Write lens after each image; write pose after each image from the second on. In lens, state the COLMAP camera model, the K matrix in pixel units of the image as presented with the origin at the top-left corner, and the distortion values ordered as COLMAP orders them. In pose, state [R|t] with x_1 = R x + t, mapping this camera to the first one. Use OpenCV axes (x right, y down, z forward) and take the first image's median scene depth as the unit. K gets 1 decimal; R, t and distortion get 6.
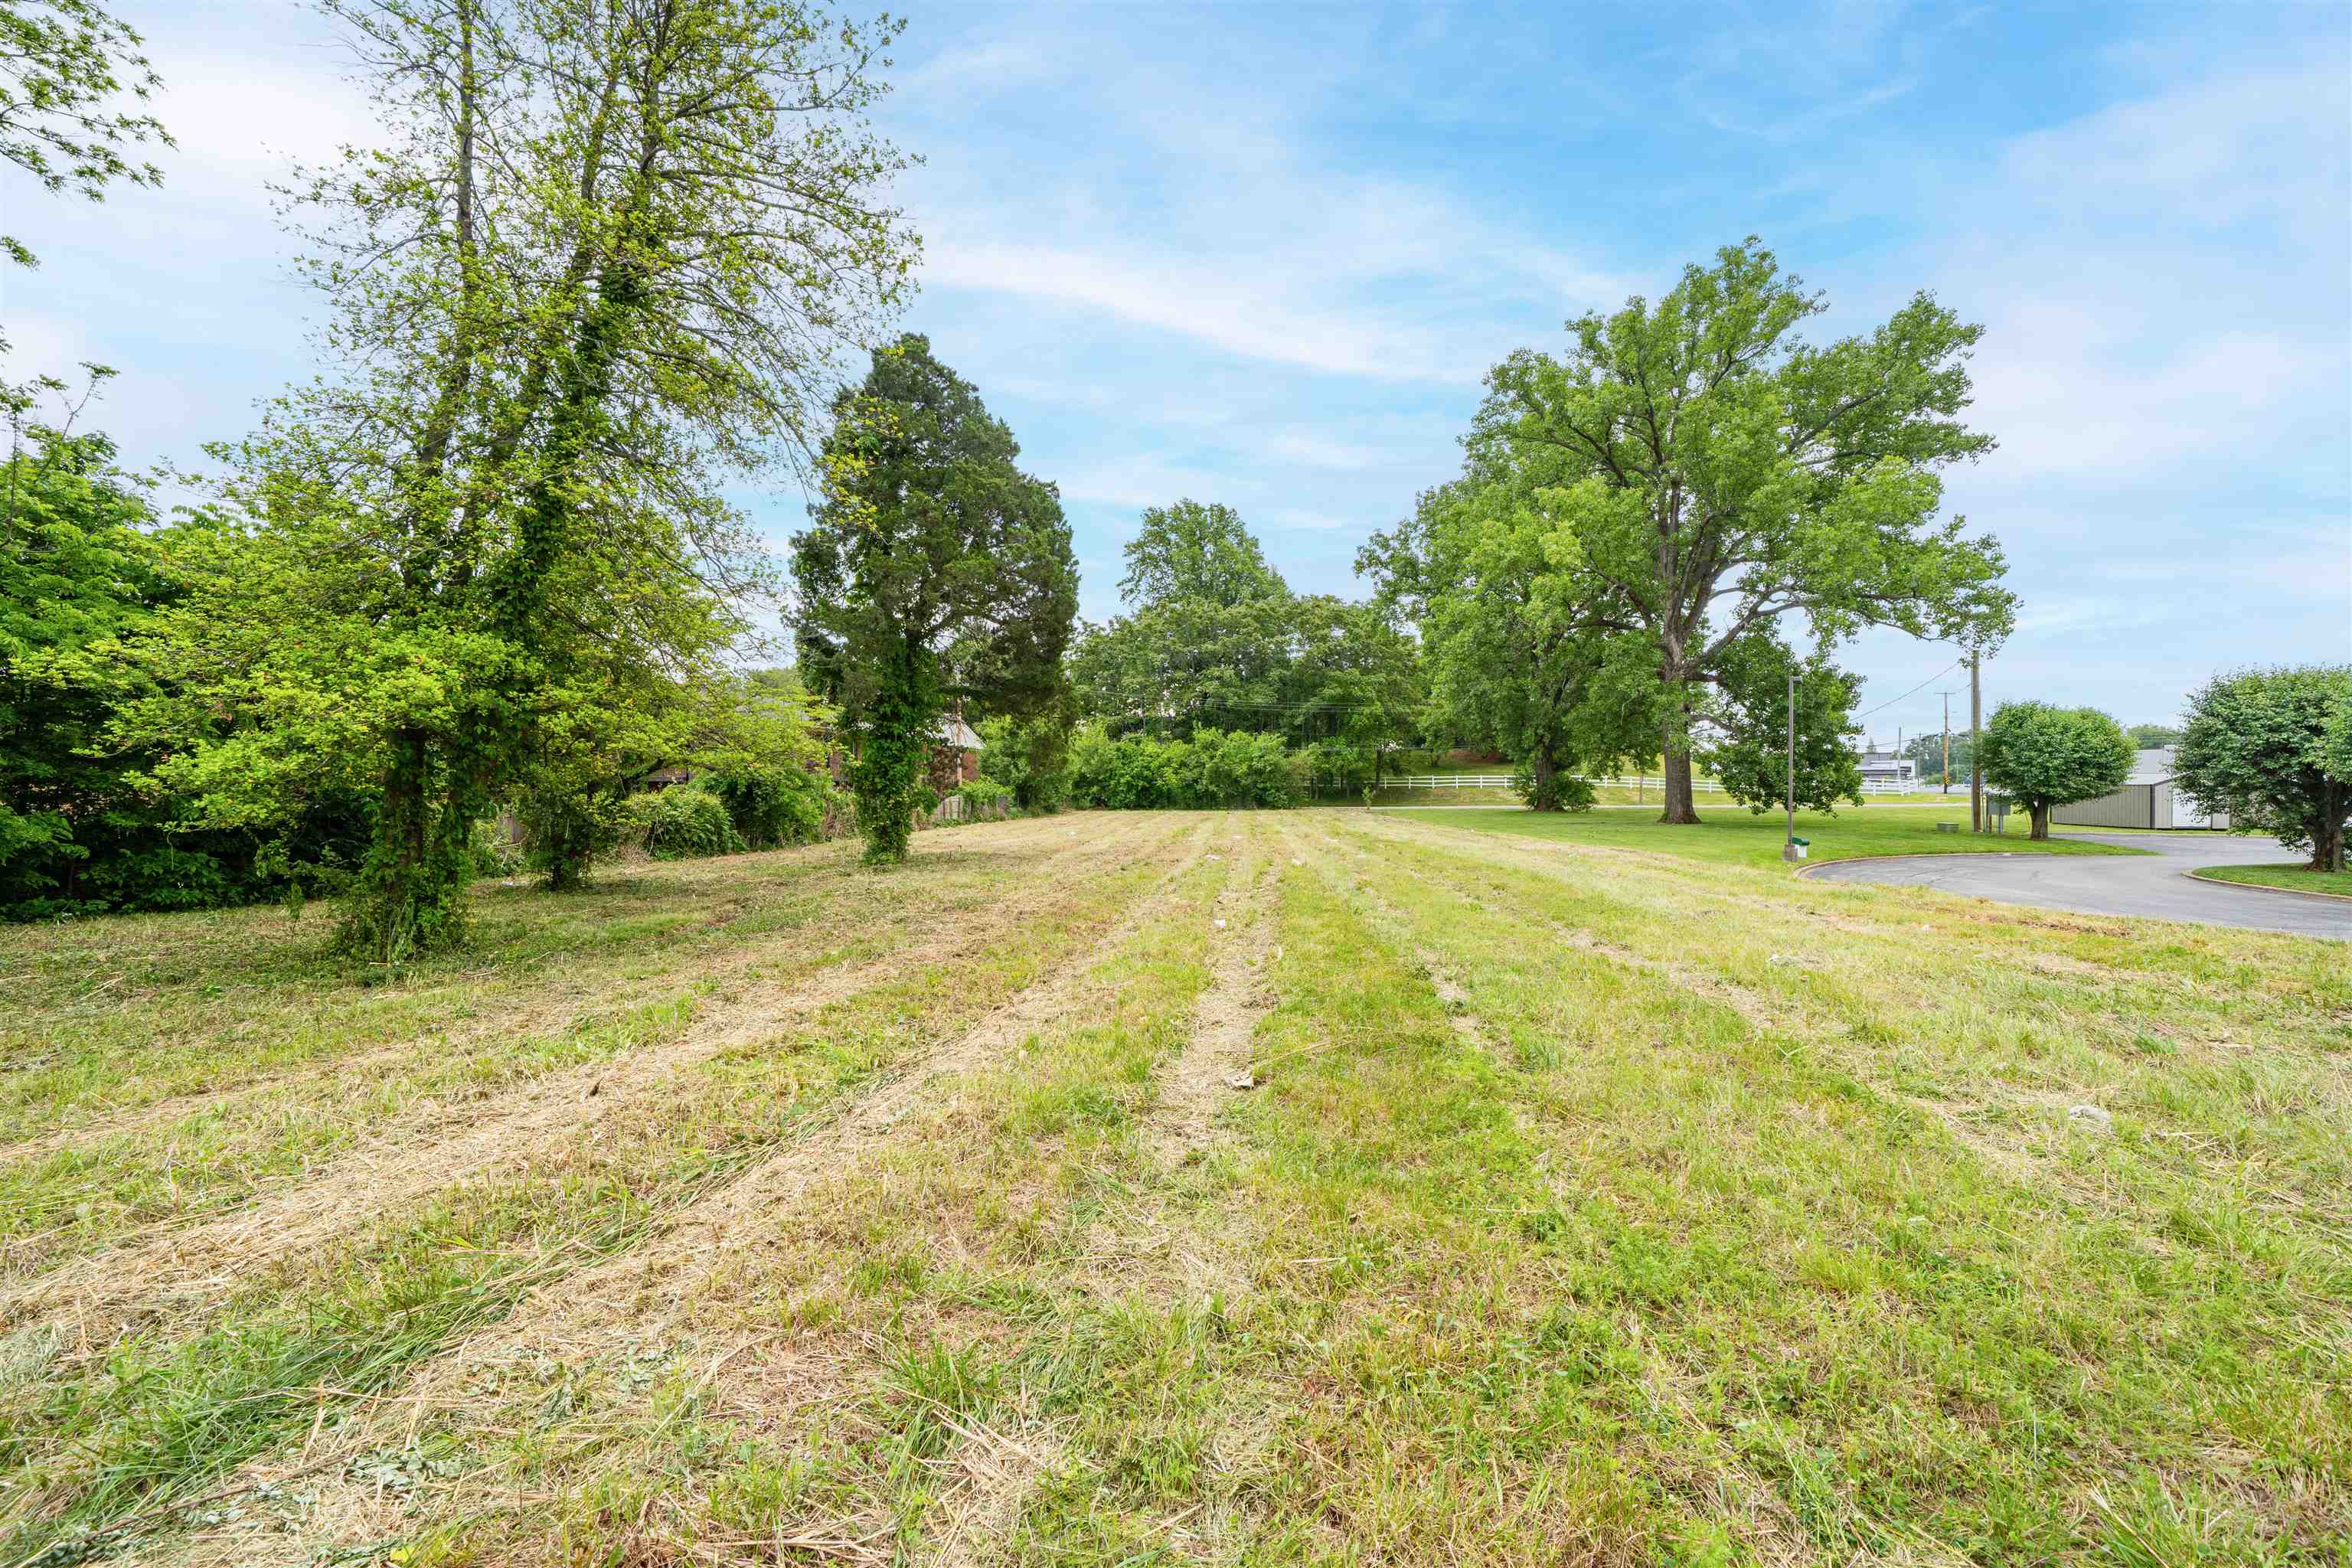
lens RADIAL K [[913.2, 0, 1171.5], [0, 913.2, 781.8], [0, 0, 1]] dist [-0.000499, -0.000548]
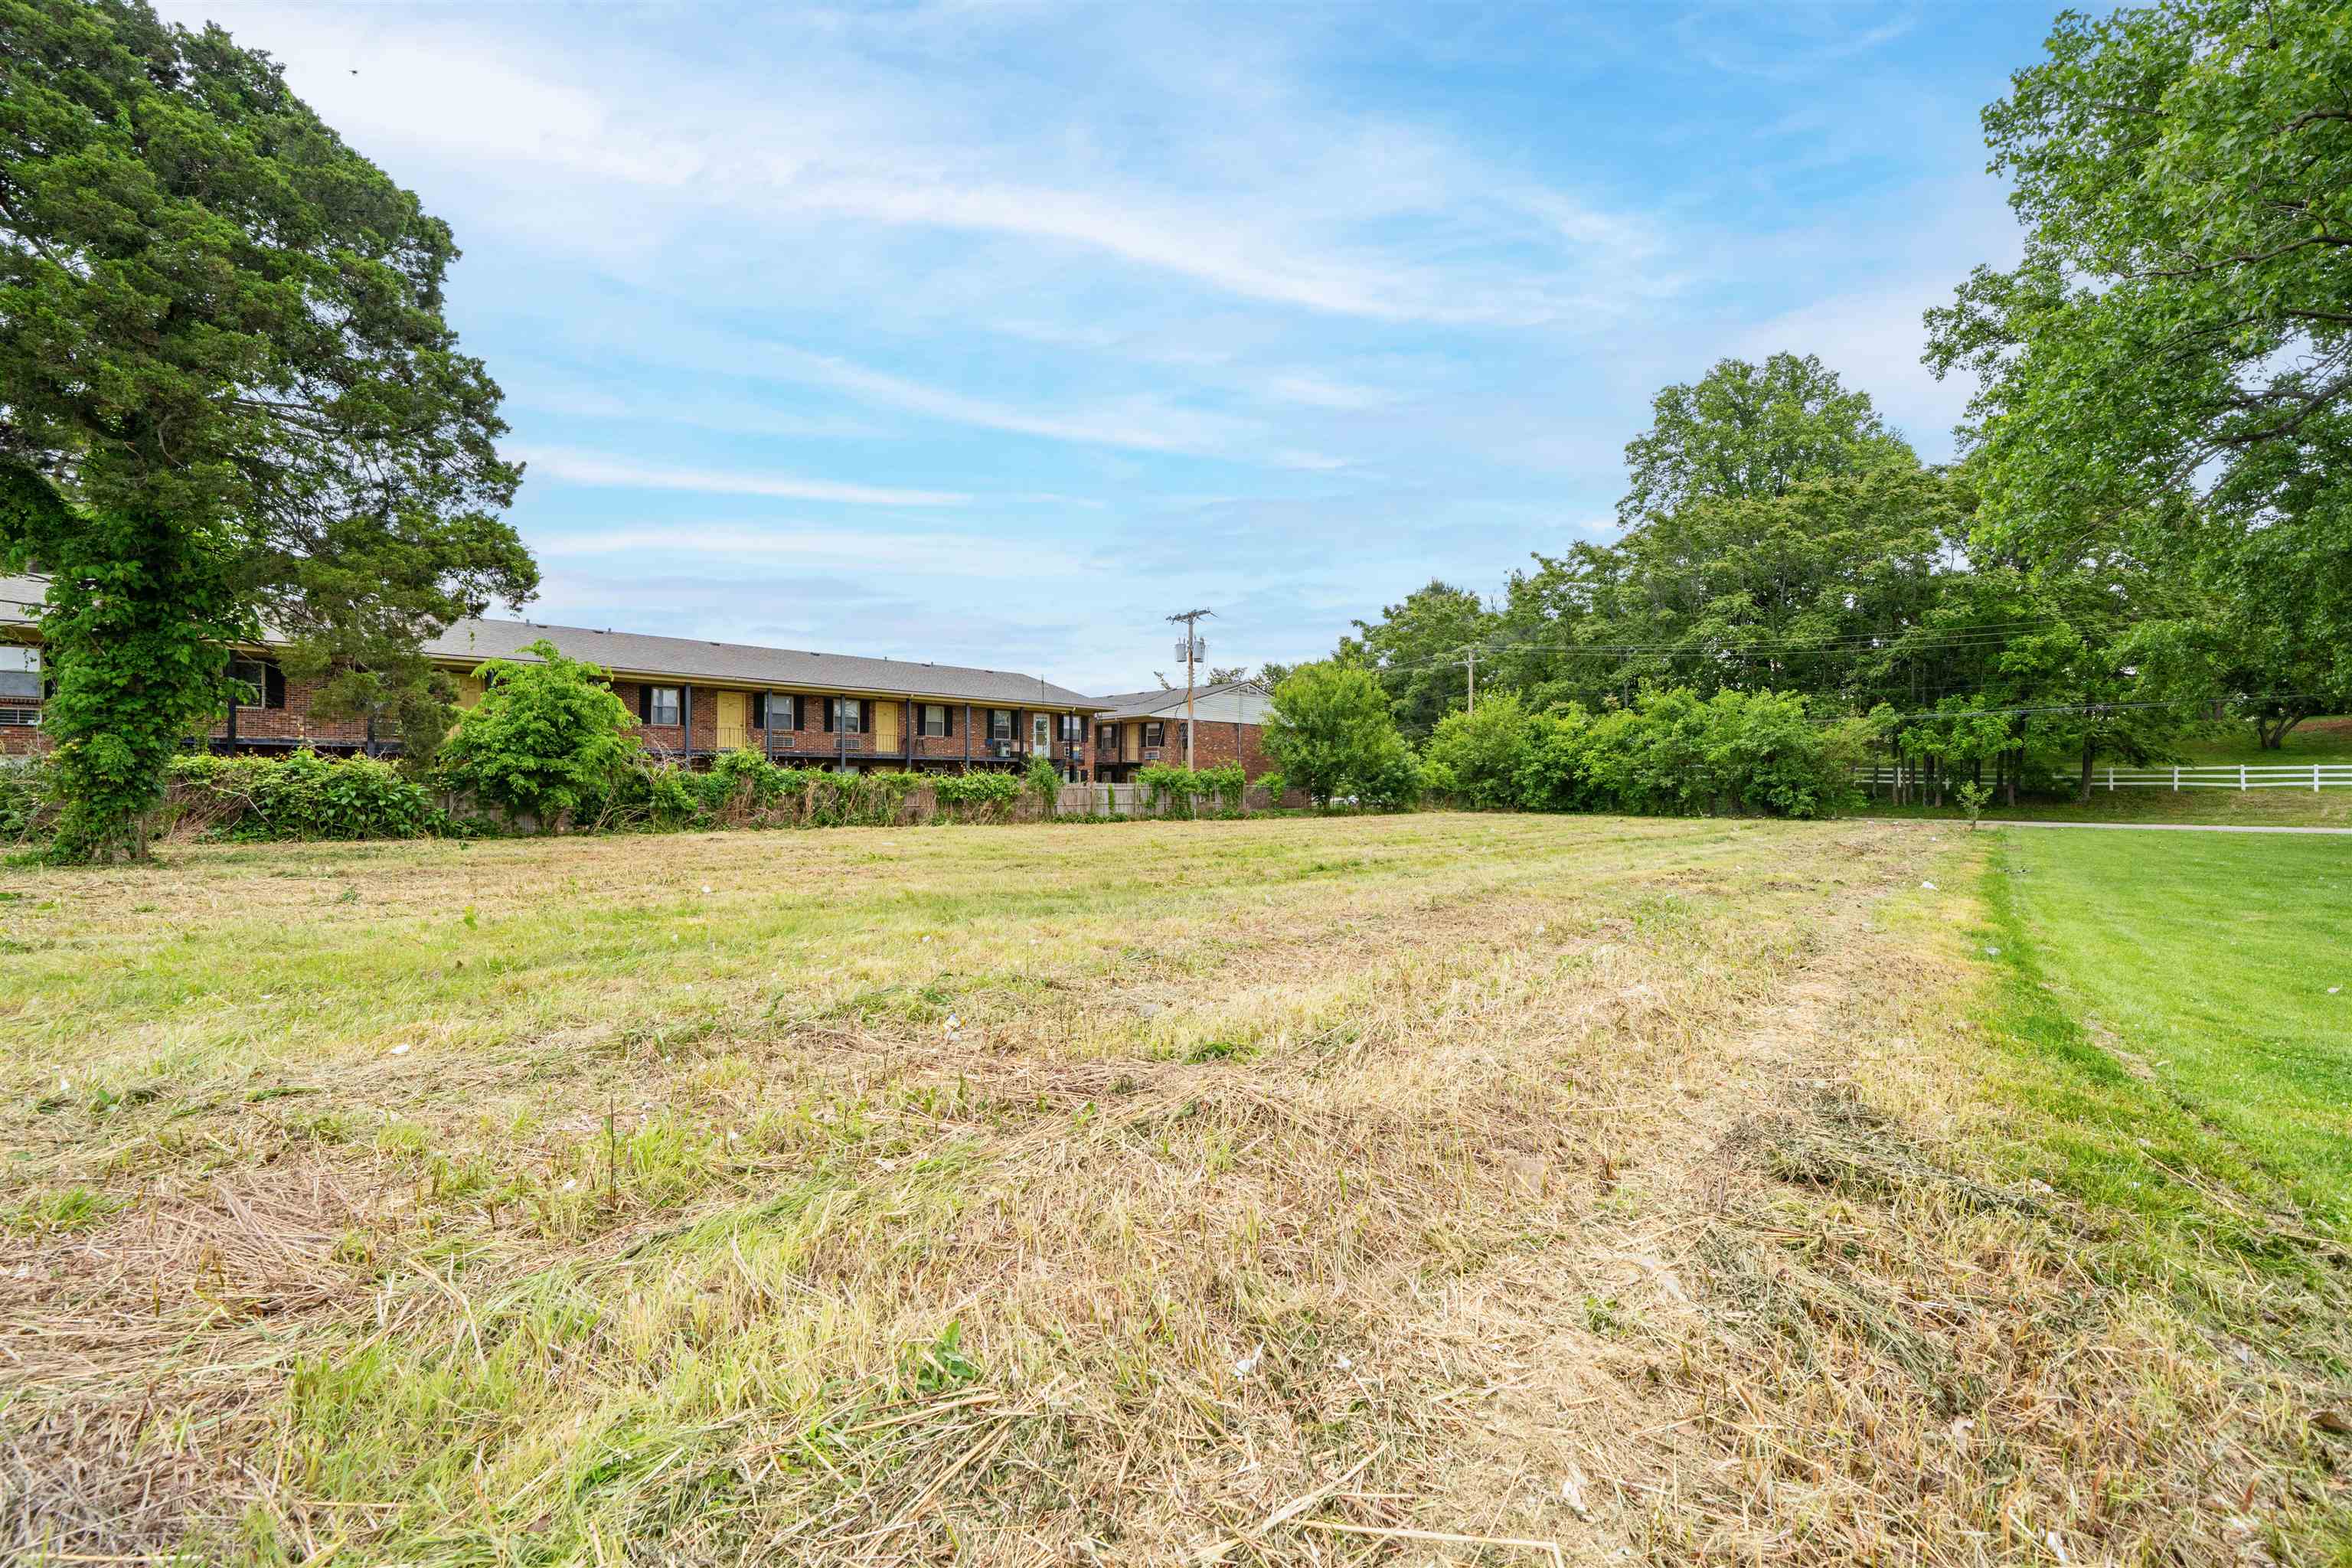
lens RADIAL K [[913.2, 0, 1179.4], [0, 913.2, 779.8], [0, 0, 1]] dist [-0.000499, -0.000548]
pose [[0.770066, 0.005807, -0.637937, 0.172704], [-0.010292, 0.999942, -0.003322, 0.009901], [0.637881, 0.009124, 0.770081, 0.278704]]
